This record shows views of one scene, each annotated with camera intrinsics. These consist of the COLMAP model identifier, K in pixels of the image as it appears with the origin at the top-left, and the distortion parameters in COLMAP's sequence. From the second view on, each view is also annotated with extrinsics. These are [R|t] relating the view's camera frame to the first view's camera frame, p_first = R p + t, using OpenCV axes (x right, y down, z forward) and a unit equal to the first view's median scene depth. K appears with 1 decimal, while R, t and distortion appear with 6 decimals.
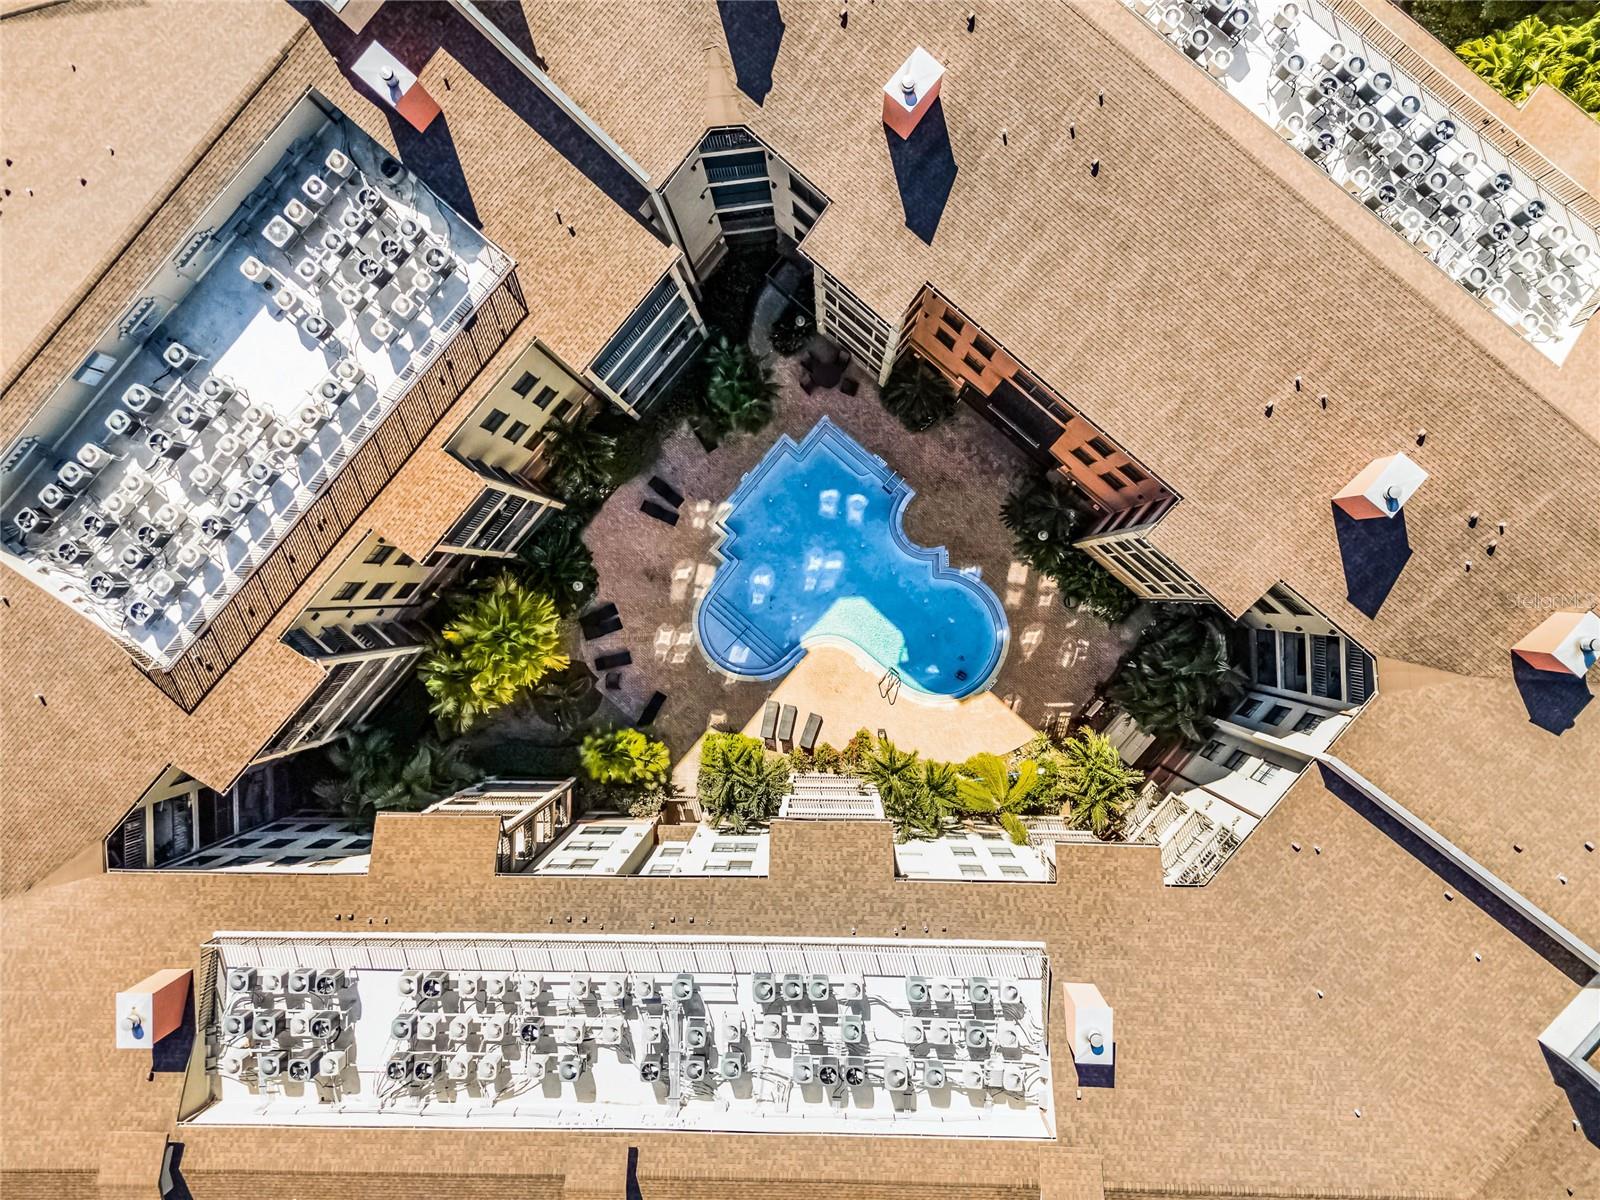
lens RADIAL K [[1220.4, 0, 800.0], [0, 1220.4, 600.0], [0, 0, 1]] dist [0.082611, -0.082990]
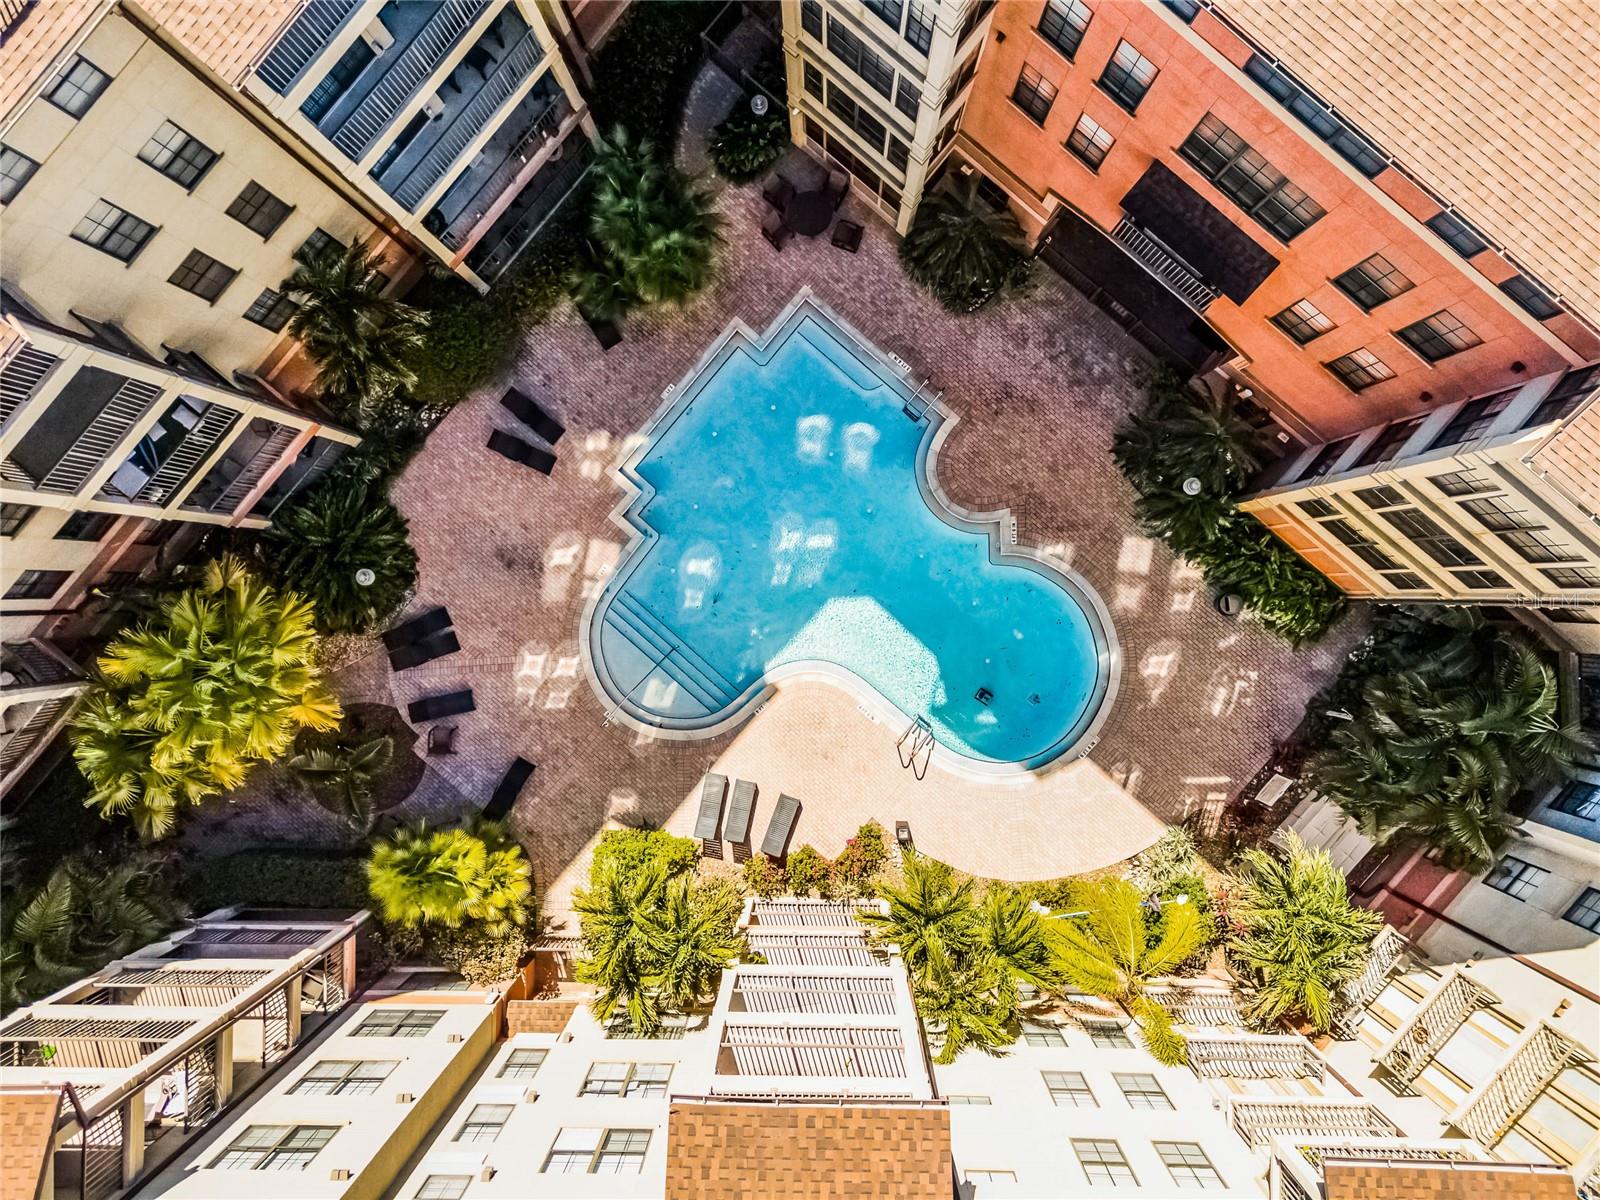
lens RADIAL K [[1220.4, 0, 800.0], [0, 1220.4, 600.0], [0, 0, 1]] dist [0.082611, -0.082990]
pose [[0.999995, -0.000583, 0.003127, 0.016035], [0.000581, 1.000000, 0.000603, -0.000928], [-0.003127, -0.000601, 0.999995, 0.414802]]
